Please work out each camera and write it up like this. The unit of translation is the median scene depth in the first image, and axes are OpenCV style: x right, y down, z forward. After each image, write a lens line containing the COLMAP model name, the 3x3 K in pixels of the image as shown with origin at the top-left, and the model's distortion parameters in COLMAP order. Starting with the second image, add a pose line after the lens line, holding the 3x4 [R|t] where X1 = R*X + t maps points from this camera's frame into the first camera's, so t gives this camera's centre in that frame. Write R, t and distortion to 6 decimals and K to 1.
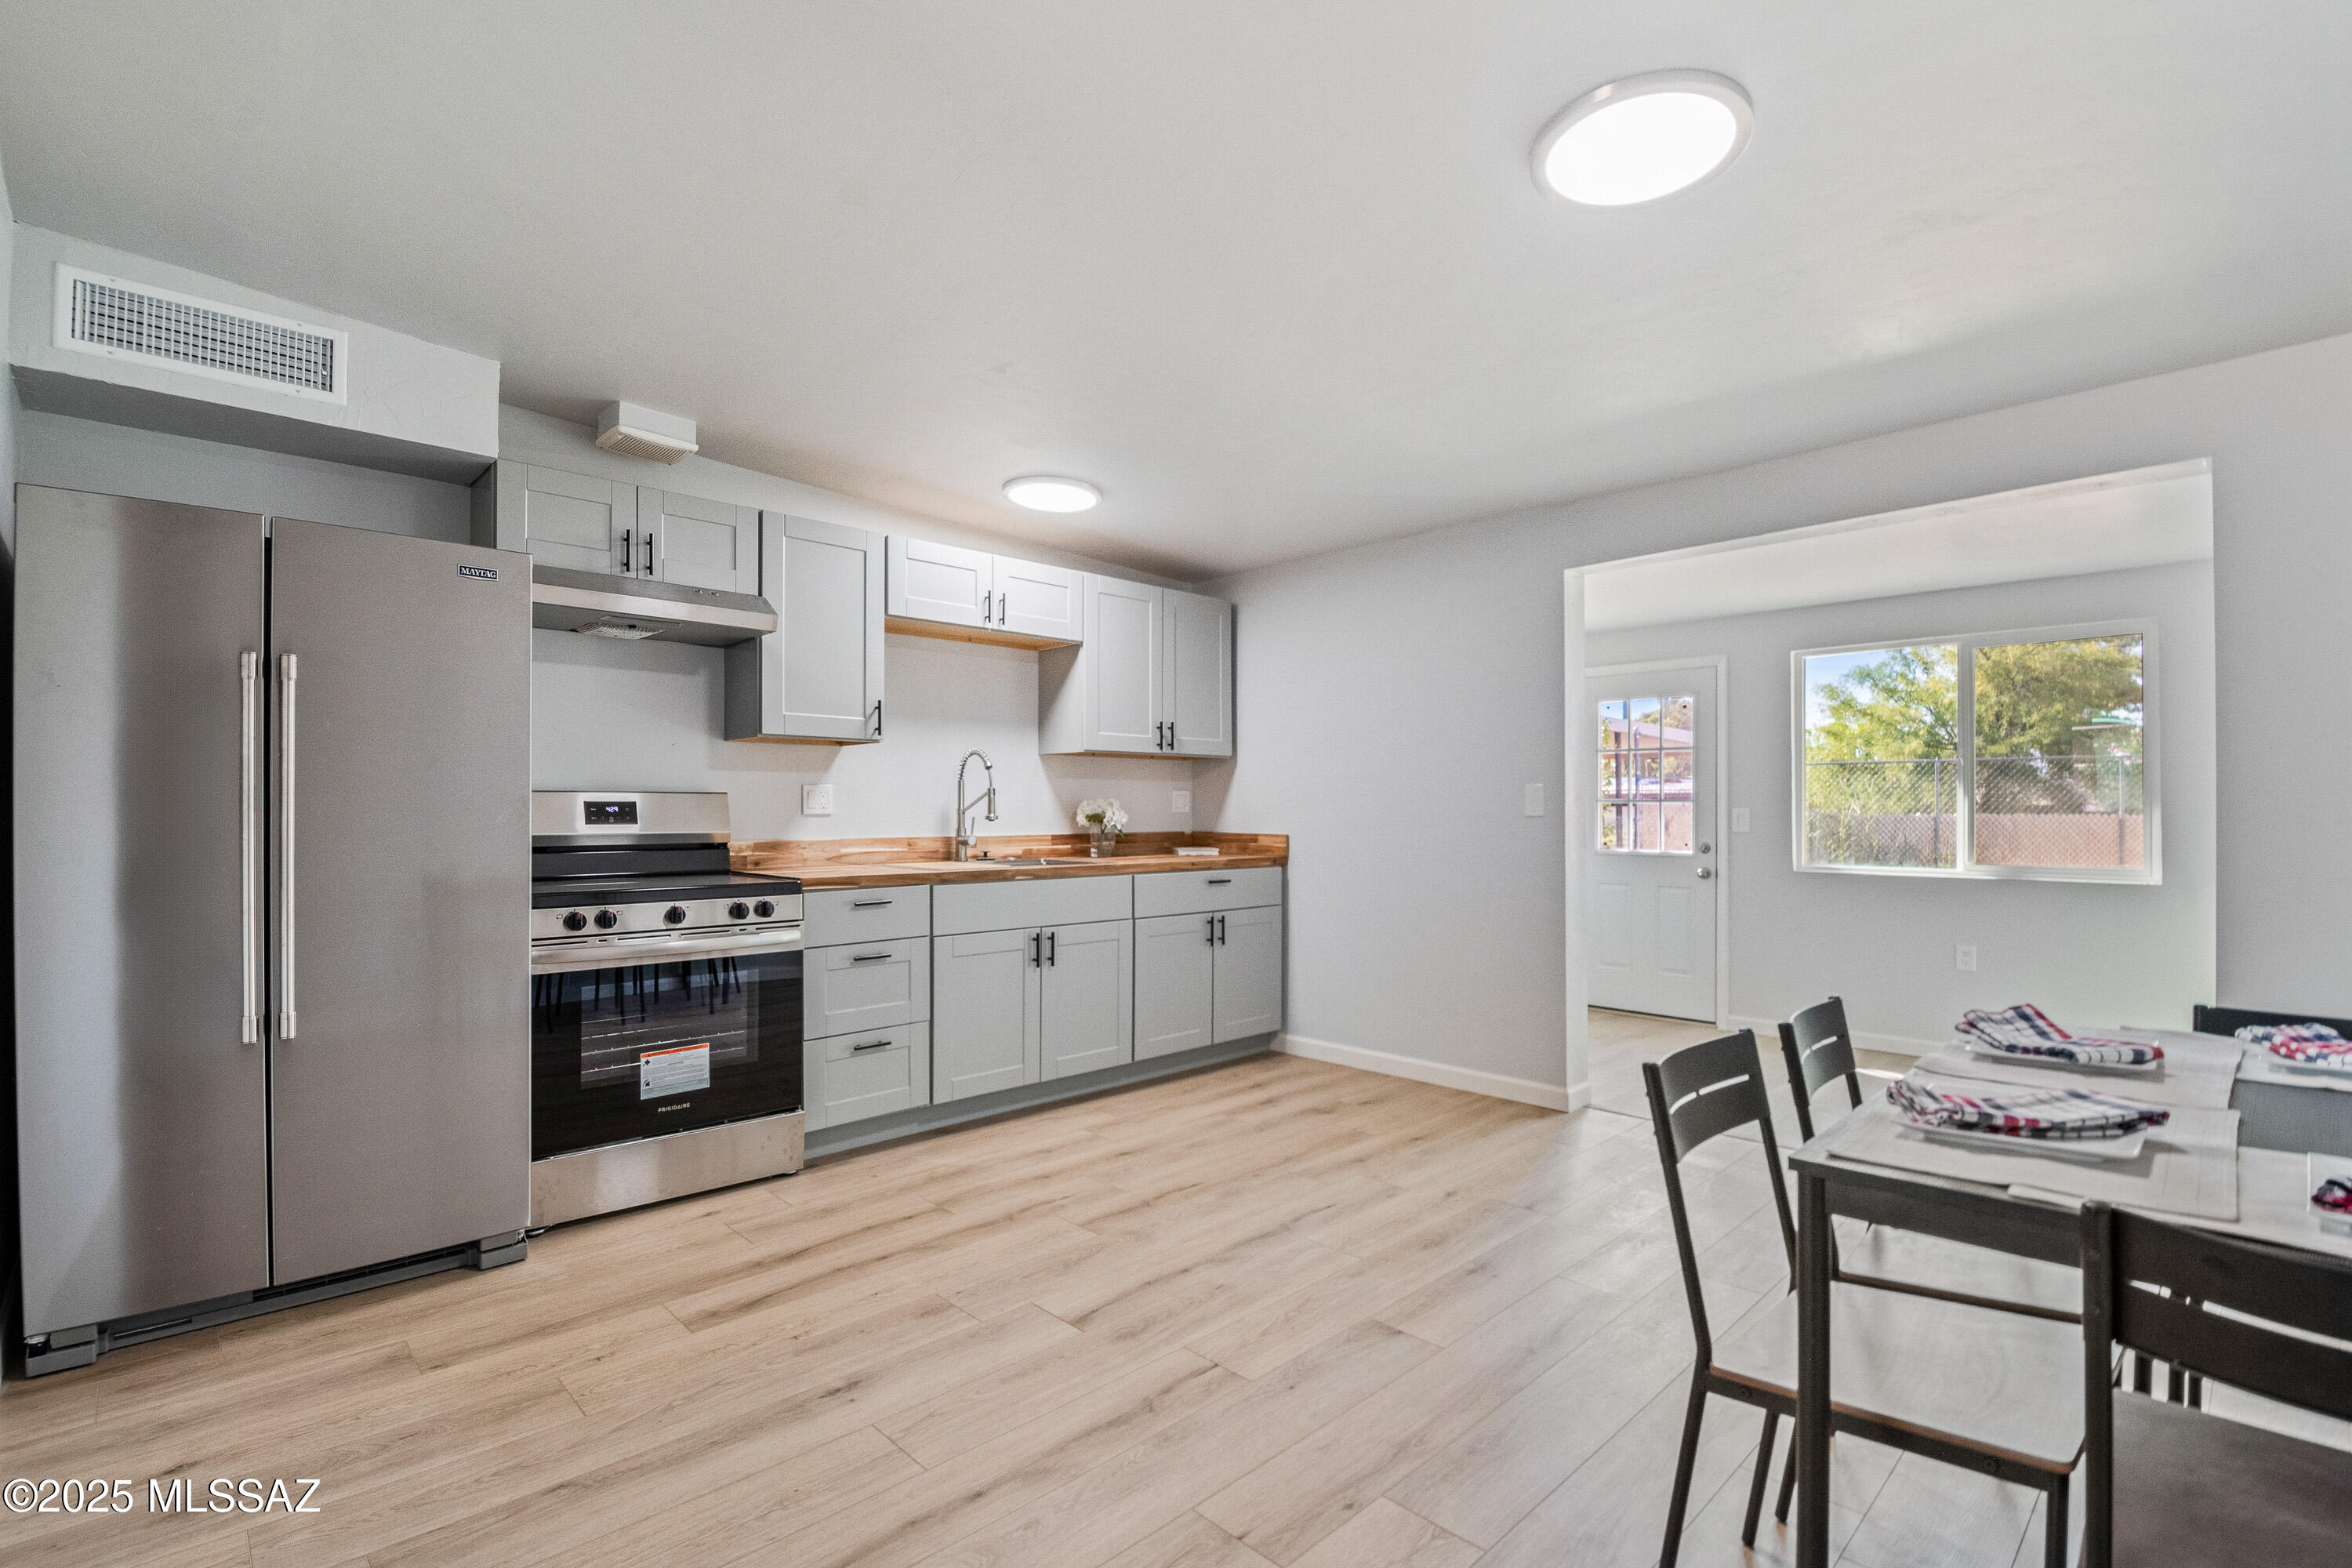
lens RADIAL K [[1078.2, 0, 1183.8], [0, 1078.2, 806.5], [0, 0, 1]] dist [0.003700, -0.000039]
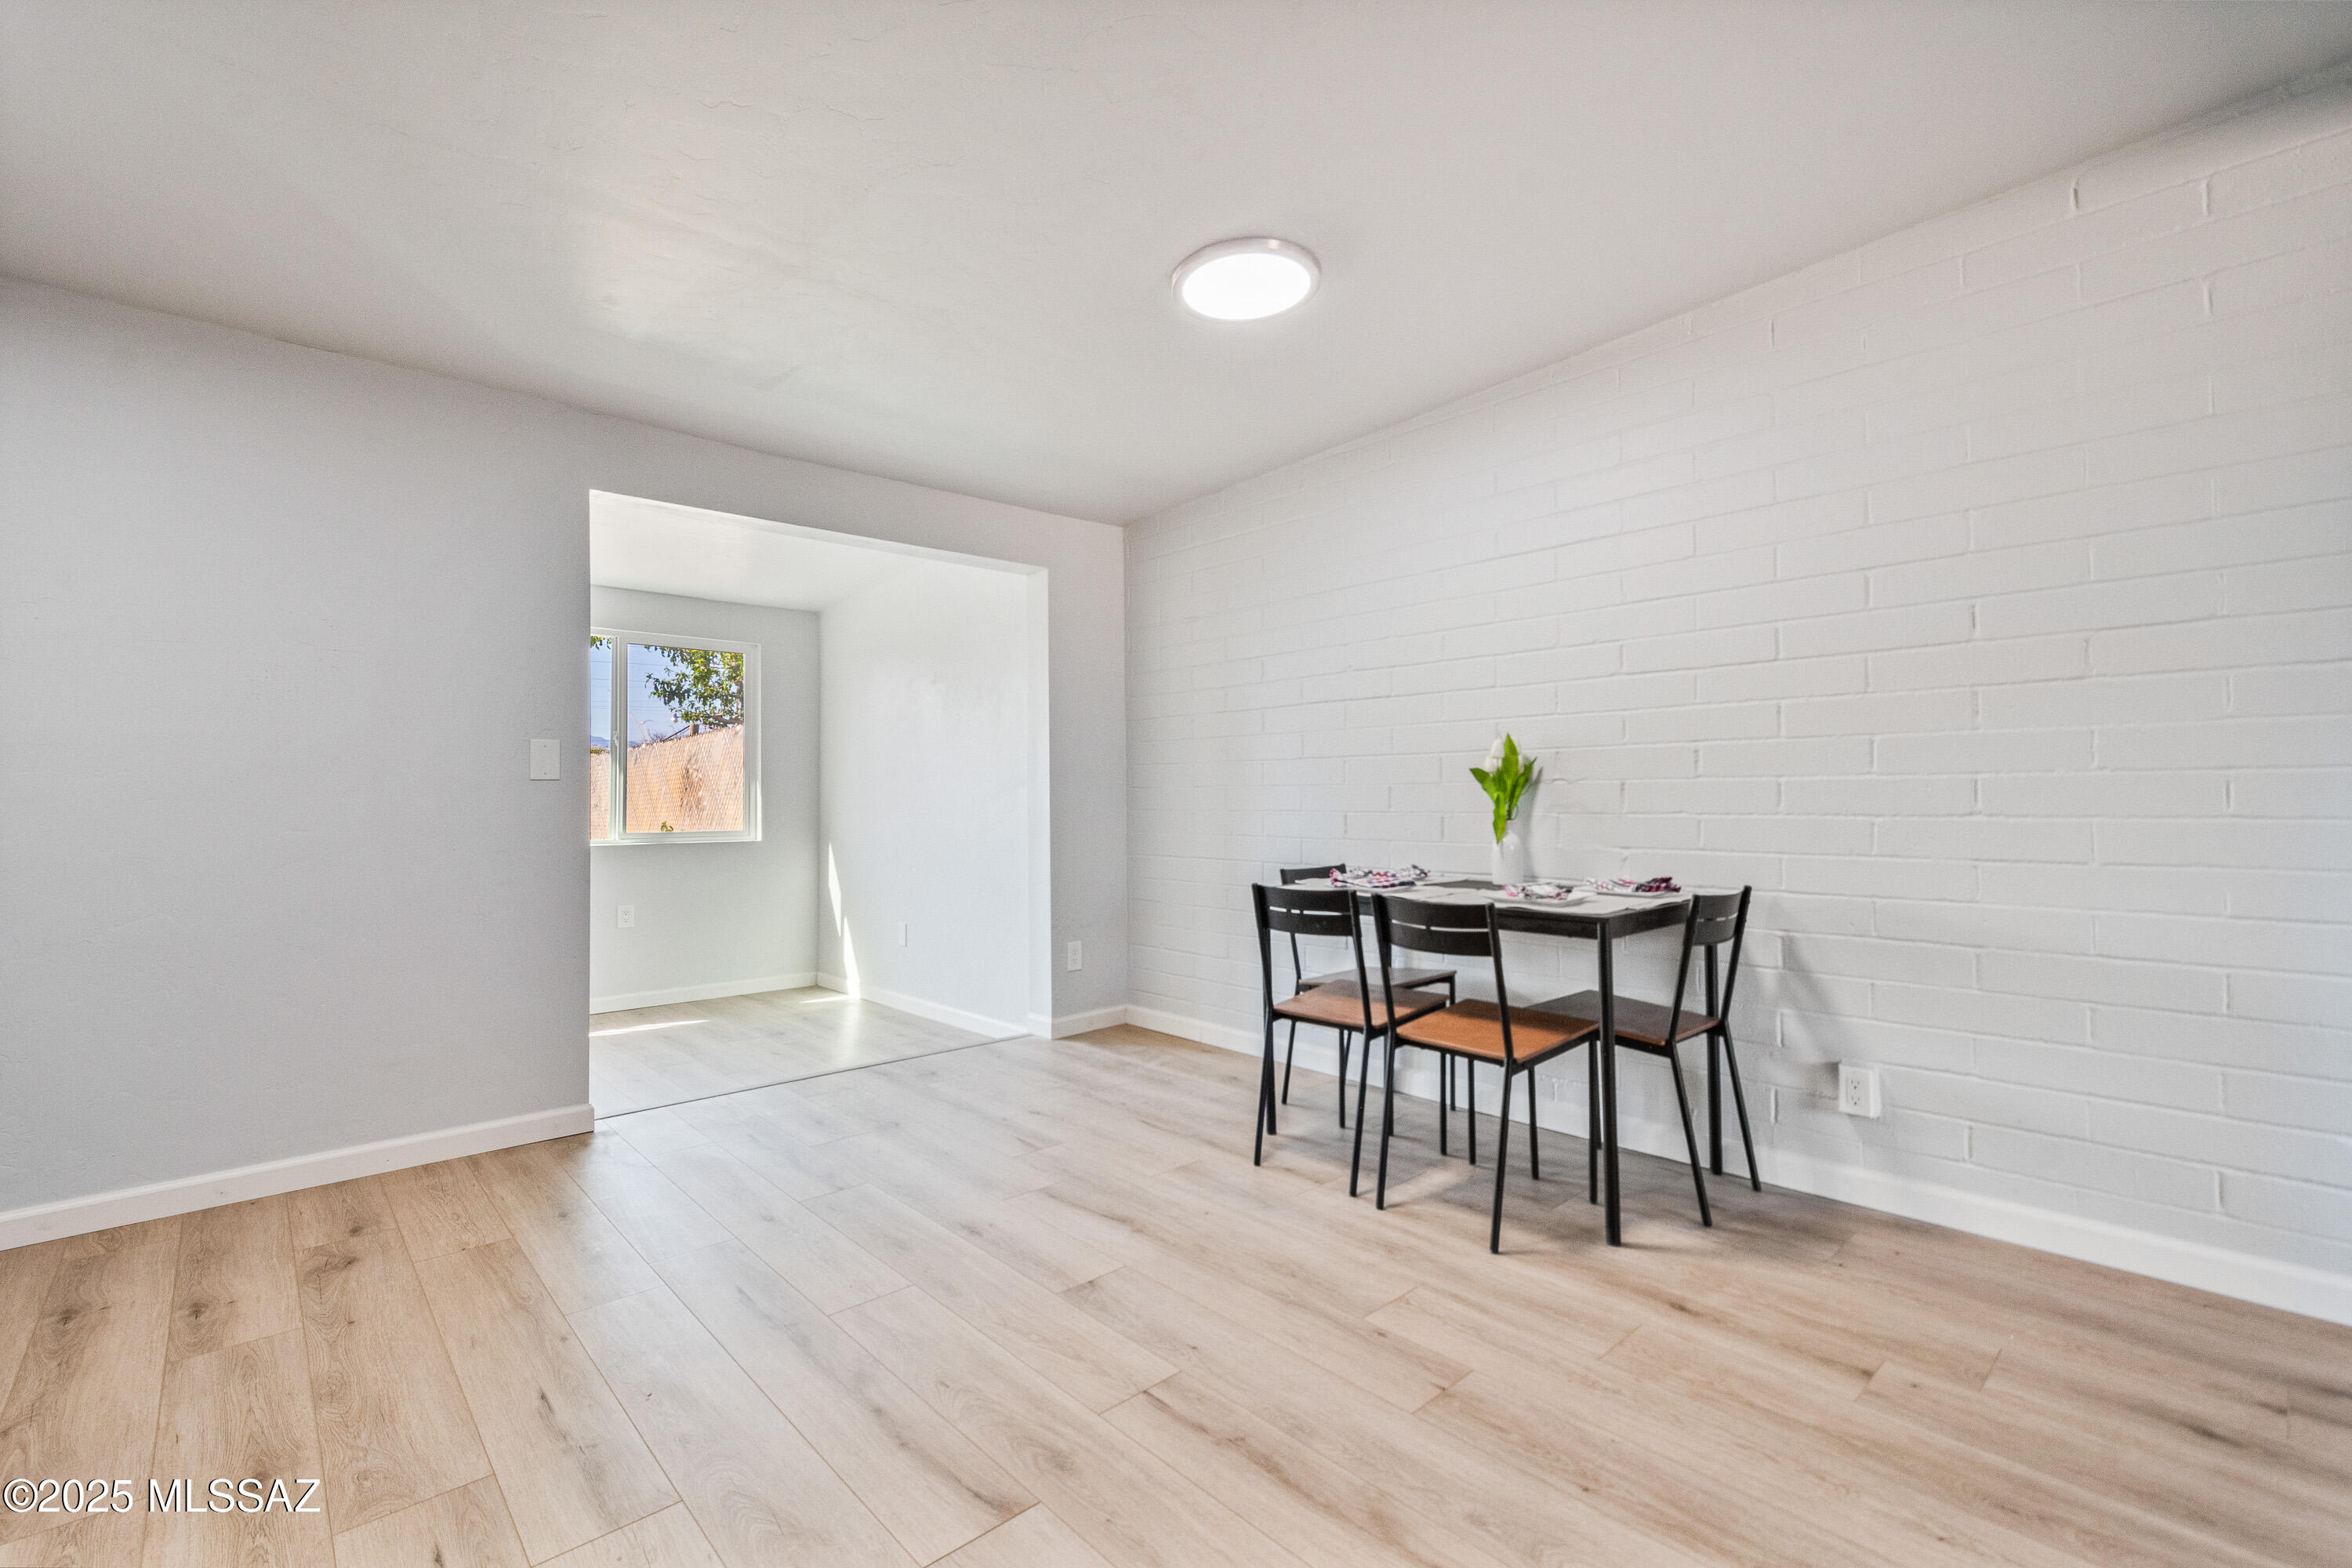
lens RADIAL K [[1017.9, 0, 1175.8], [0, 1017.9, 771.8], [0, 0, 1]] dist [0.003266, 0.000501]
pose [[0.029383, 0.026519, 0.999216, -0.584723], [0.002882, 0.999642, -0.026615, 0.034459], [-0.999564, 0.003662, 0.029296, 0.702215]]
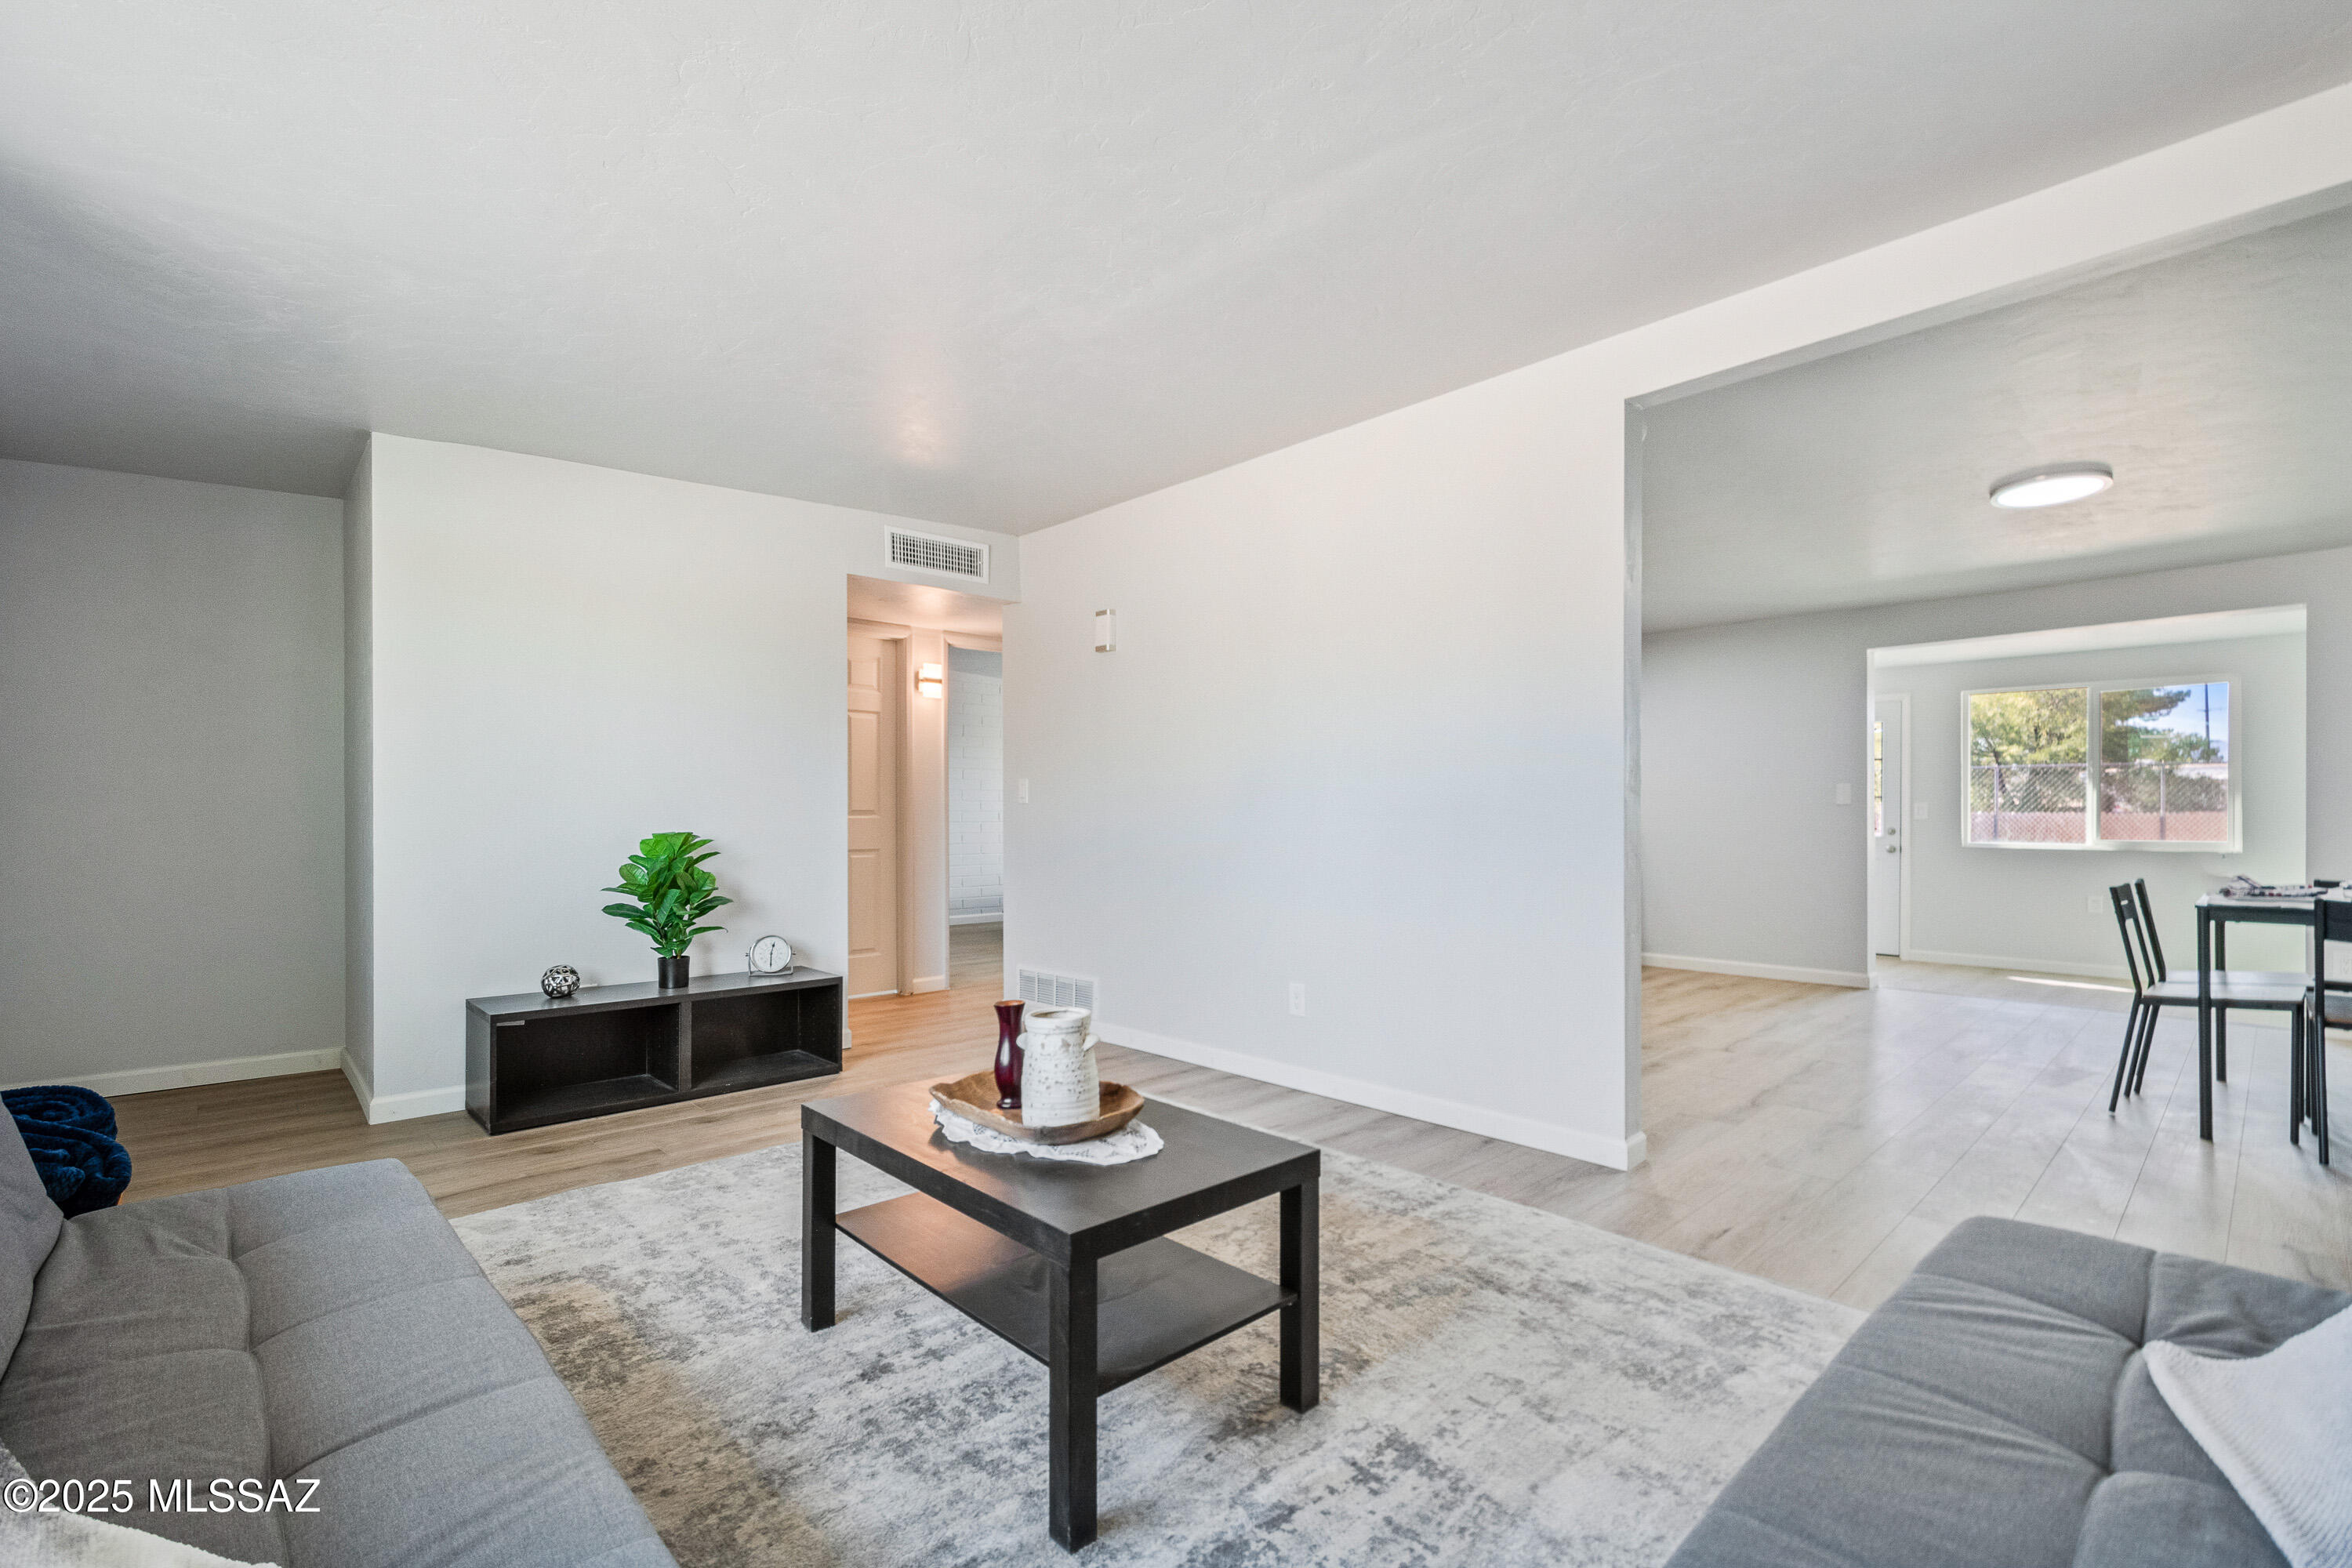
lens RADIAL K [[1038.8, 0, 1170.5], [0, 1038.8, 817.7], [0, 0, 1]] dist [0.002023, 0.000317]
pose [[0.999685, 0.002395, -0.025001, -0.868615], [-0.002180, 0.999961, 0.008607, 0.024636], [0.025020, -0.008550, 0.999650, -0.768434]]
